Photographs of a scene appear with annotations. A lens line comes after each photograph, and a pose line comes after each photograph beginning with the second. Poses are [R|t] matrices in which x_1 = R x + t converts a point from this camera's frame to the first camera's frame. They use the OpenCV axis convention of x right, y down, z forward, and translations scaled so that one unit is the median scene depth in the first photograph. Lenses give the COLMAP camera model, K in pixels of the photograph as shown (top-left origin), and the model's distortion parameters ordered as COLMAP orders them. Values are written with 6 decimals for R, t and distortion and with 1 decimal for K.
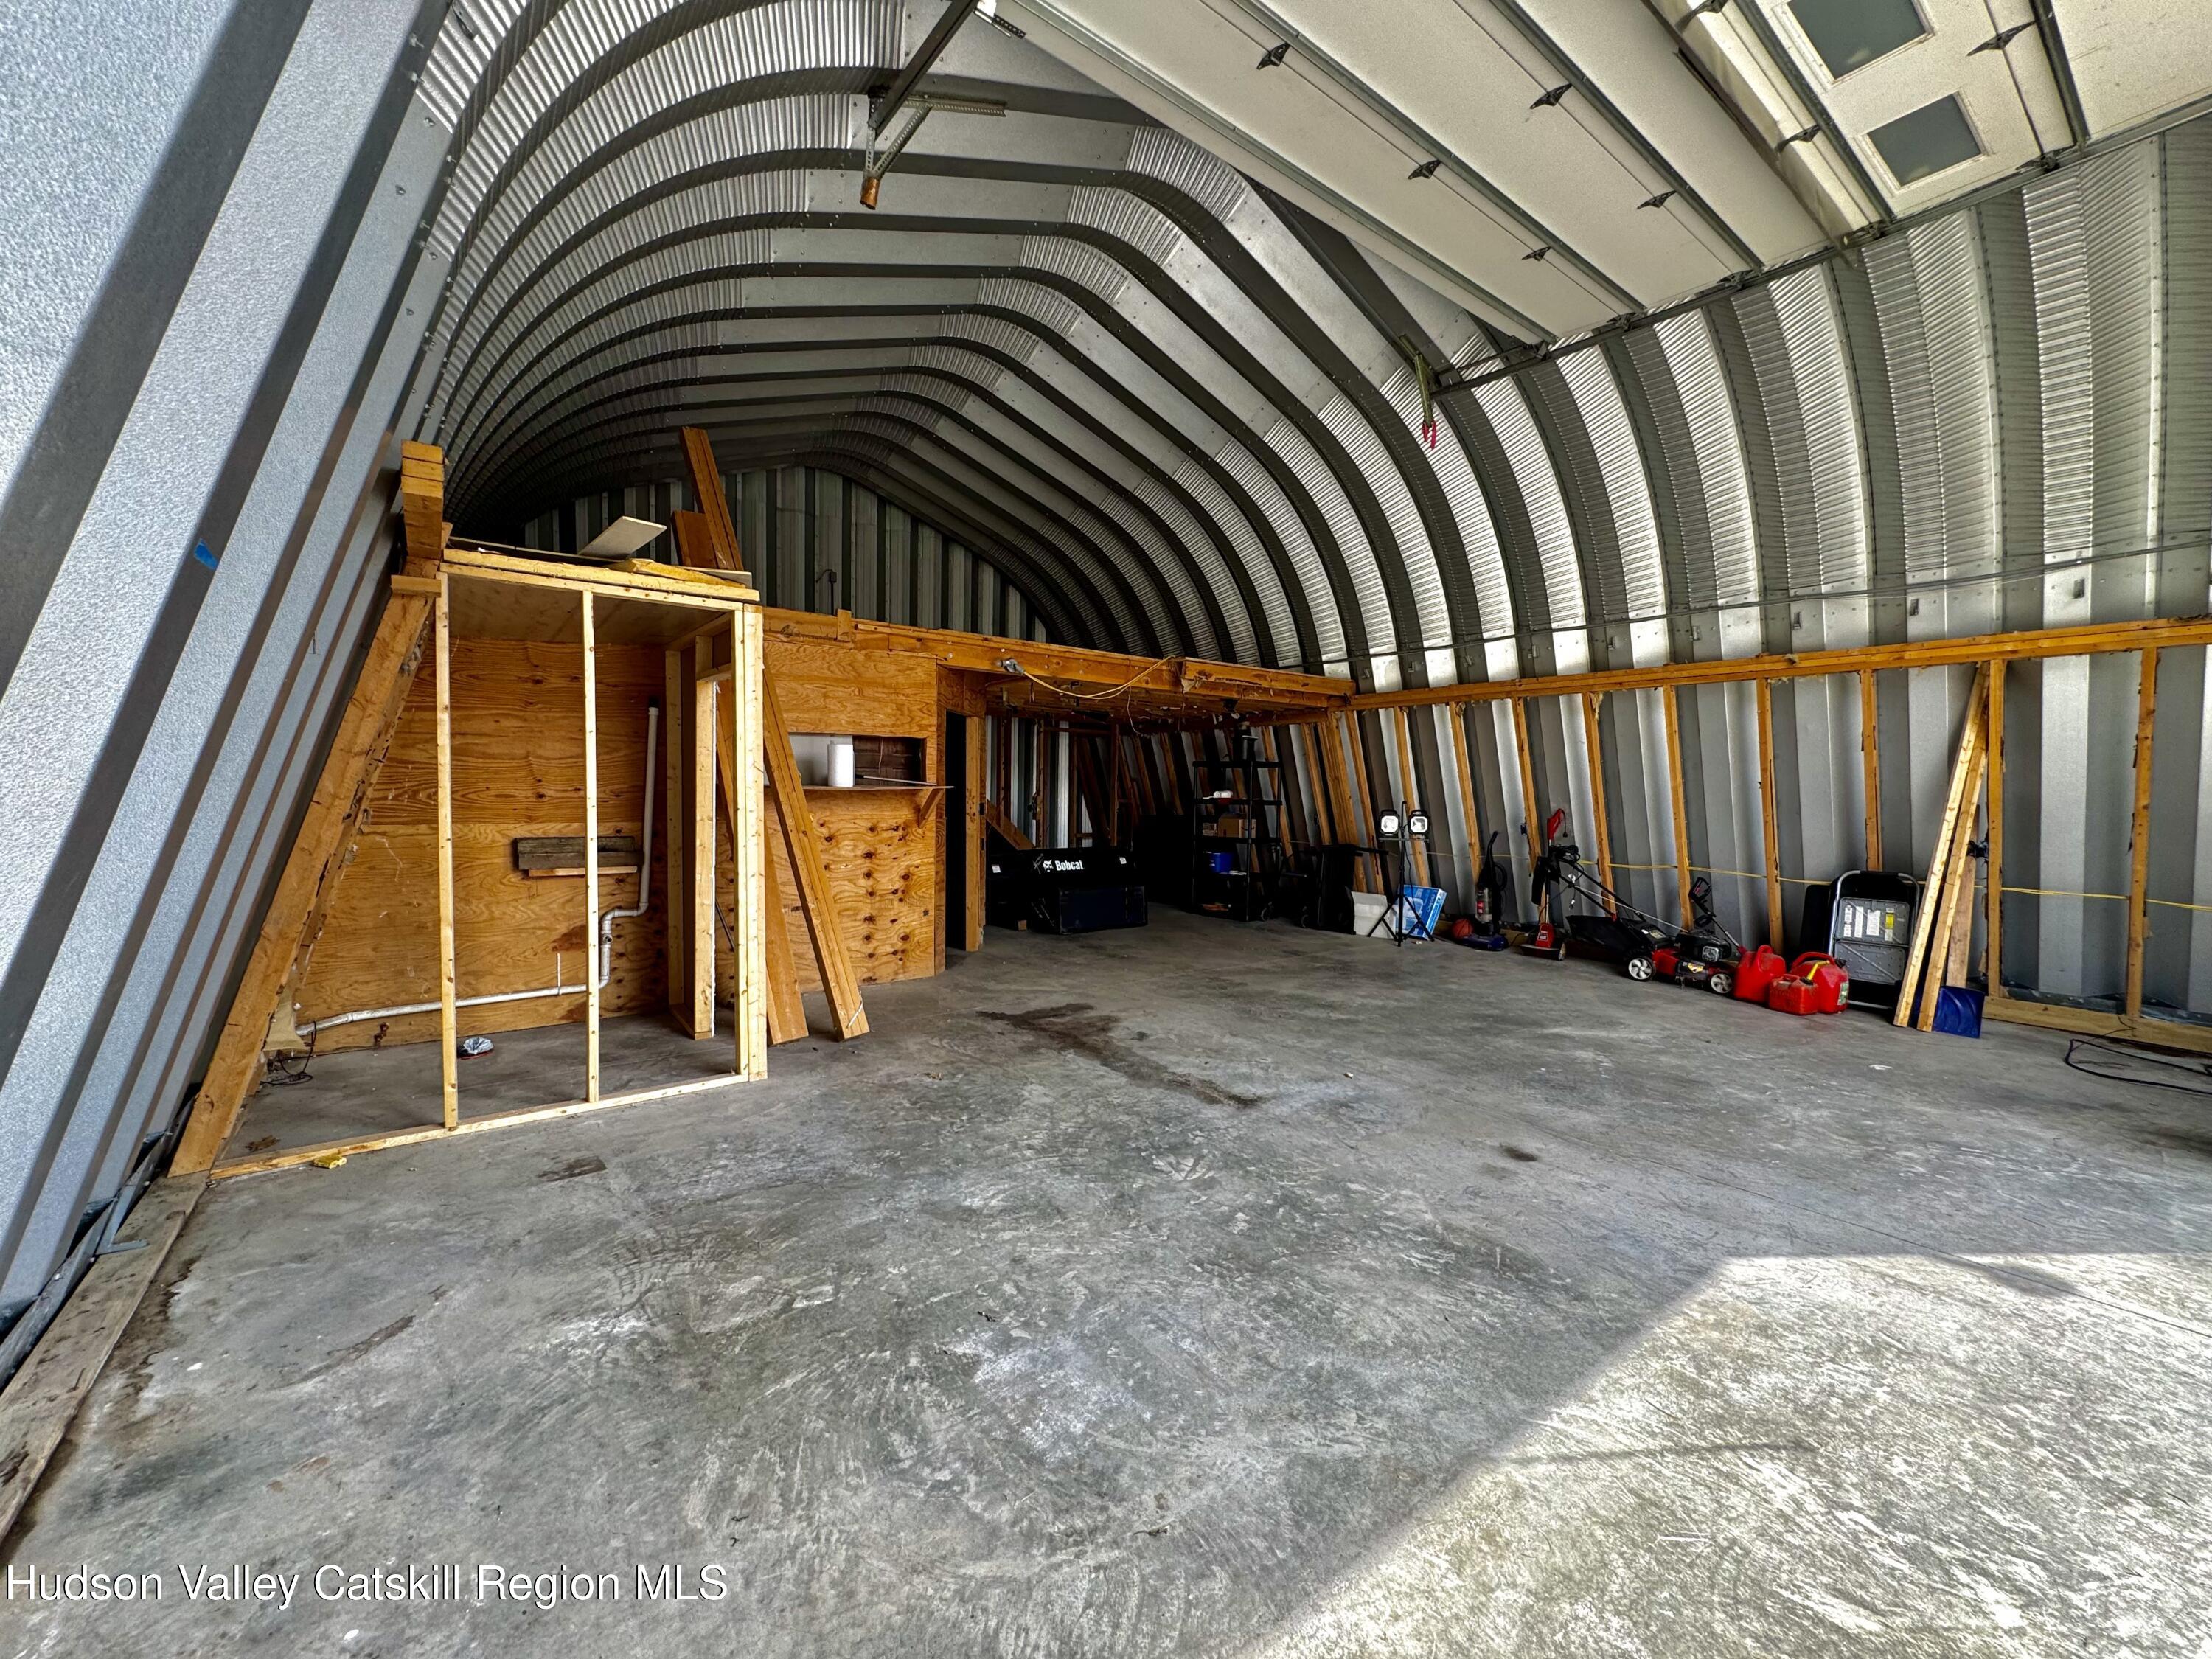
lens RADIAL K [[871.6, 0, 1106.0], [0, 871.6, 829.5], [0, 0, 1]] dist [-0.000630, 0.000213]
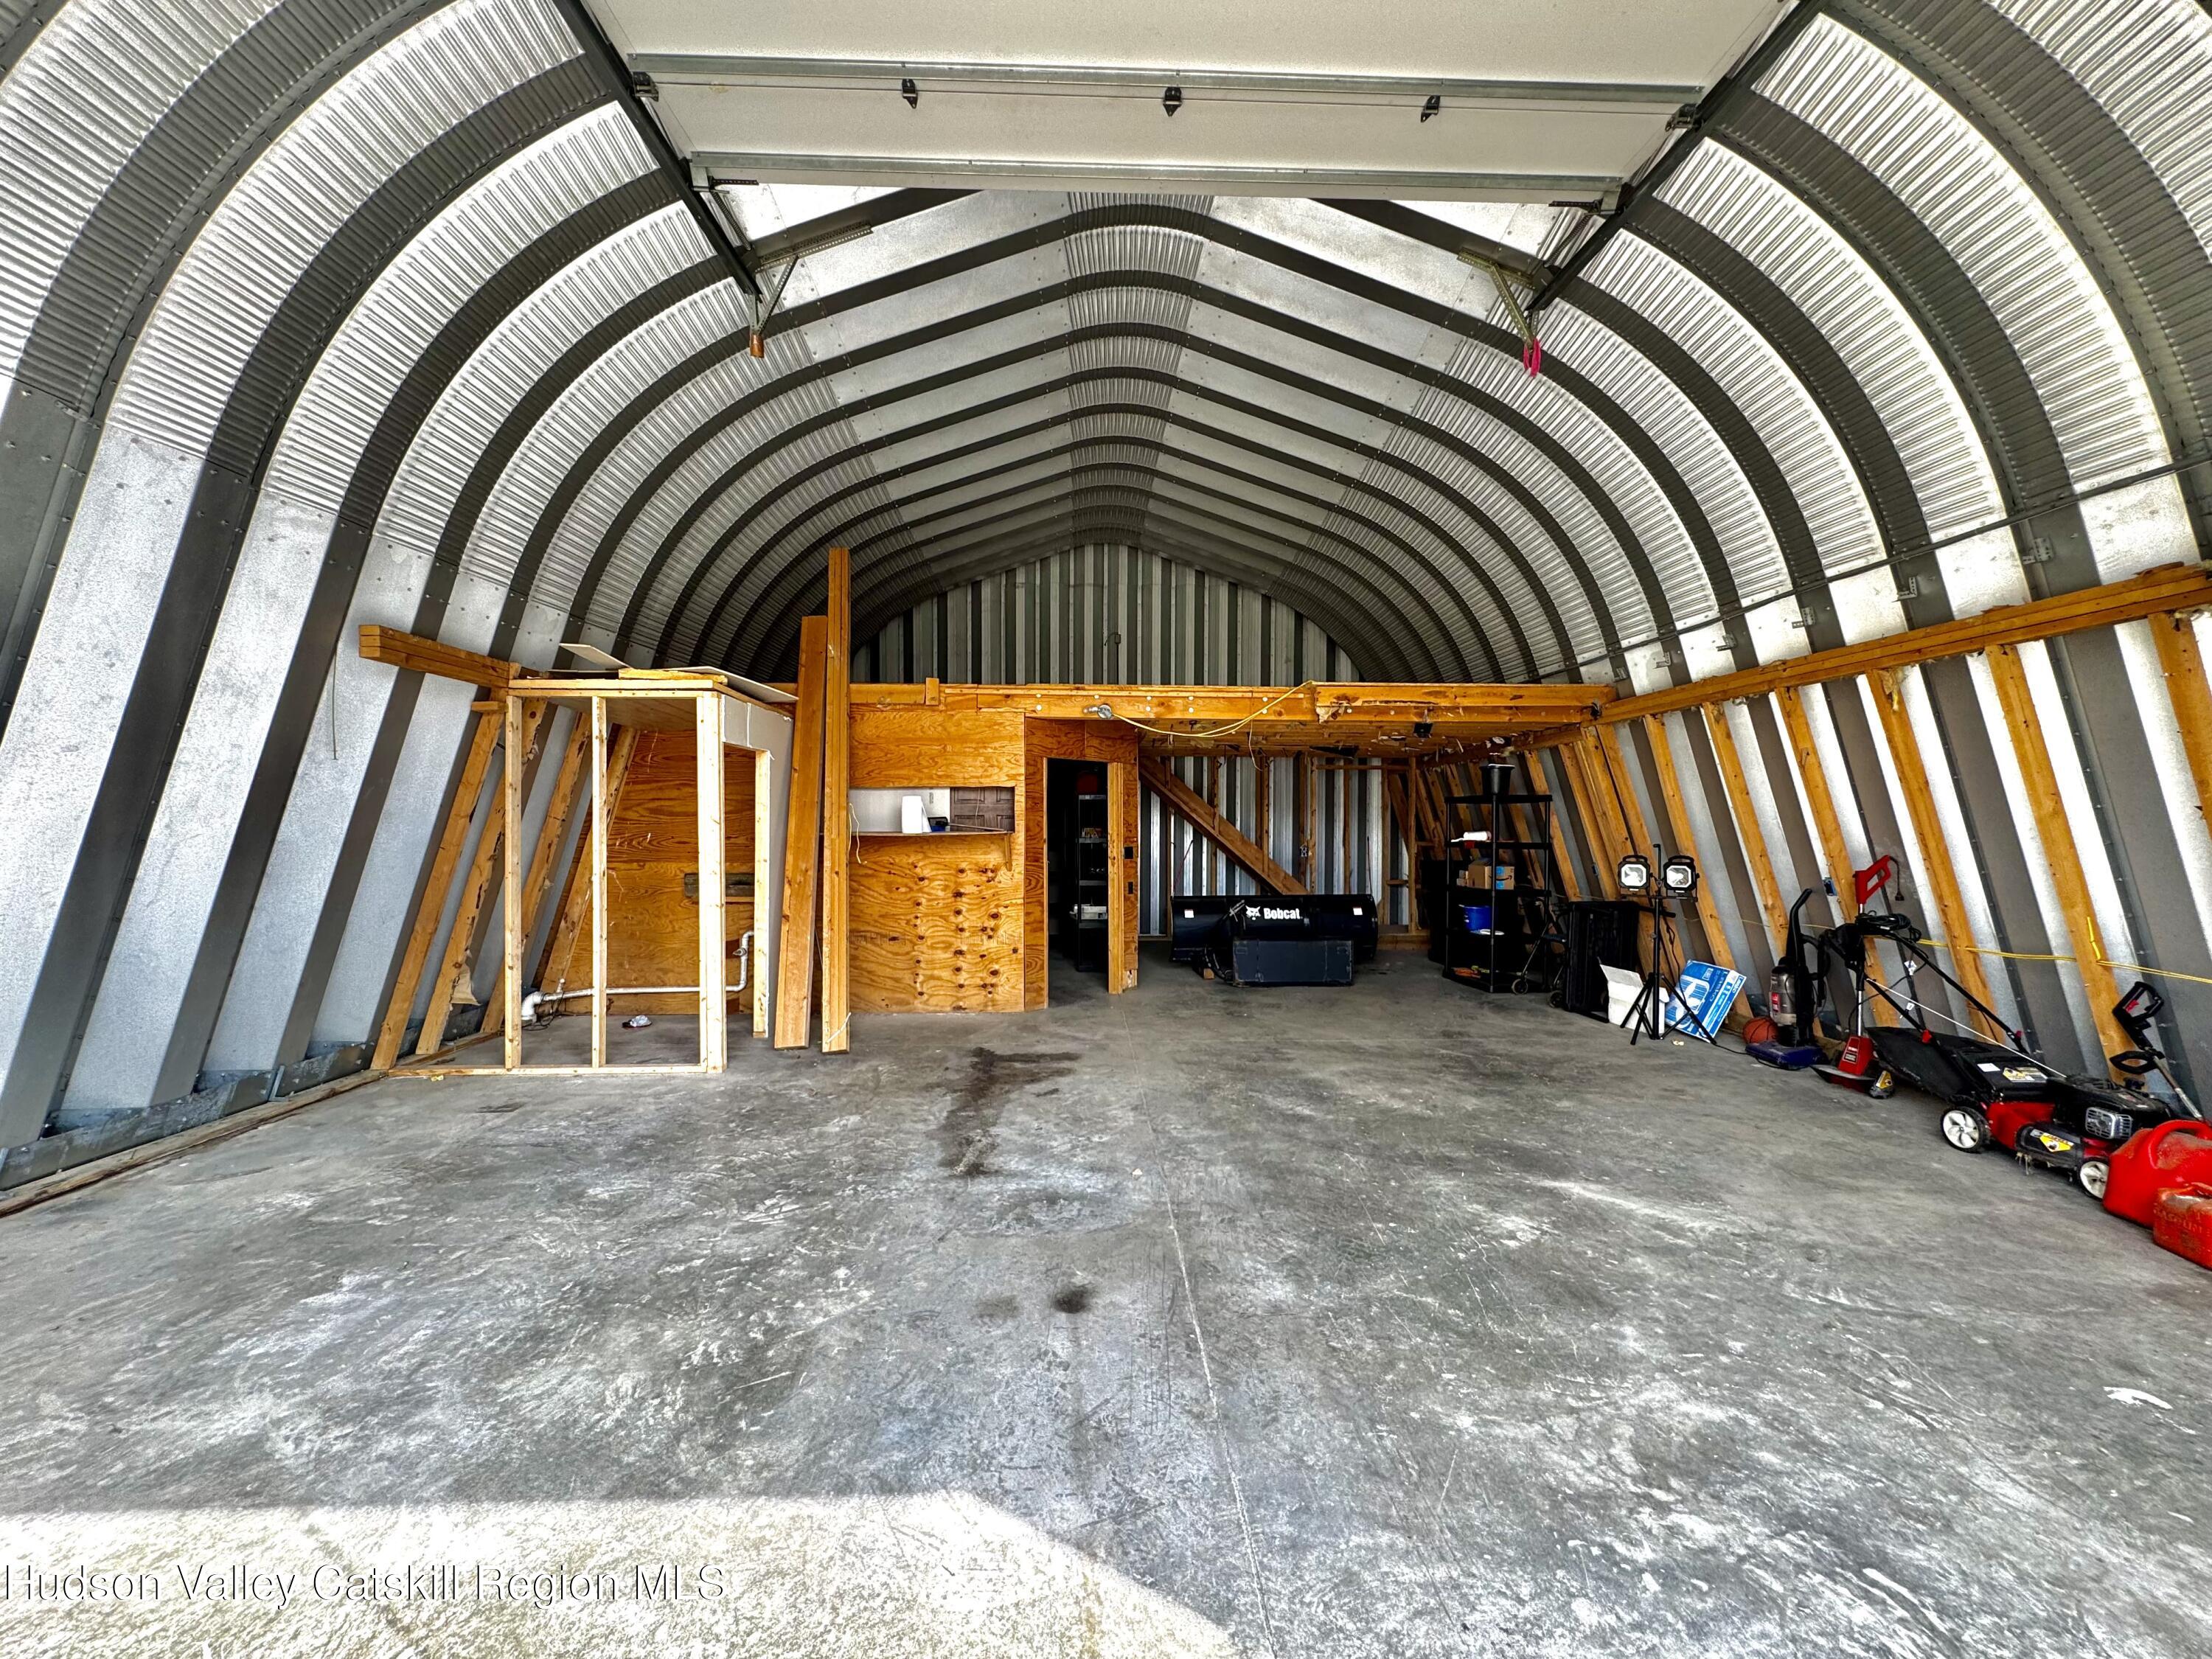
lens RADIAL K [[871.6, 0, 1106.0], [0, 871.6, 829.5], [0, 0, 1]] dist [-0.000630, 0.000213]
pose [[0.820925, -0.012560, -0.570898, 0.498077], [-0.015691, 0.998884, -0.044539, -0.006433], [0.570821, 0.045521, 0.819812, 0.190015]]
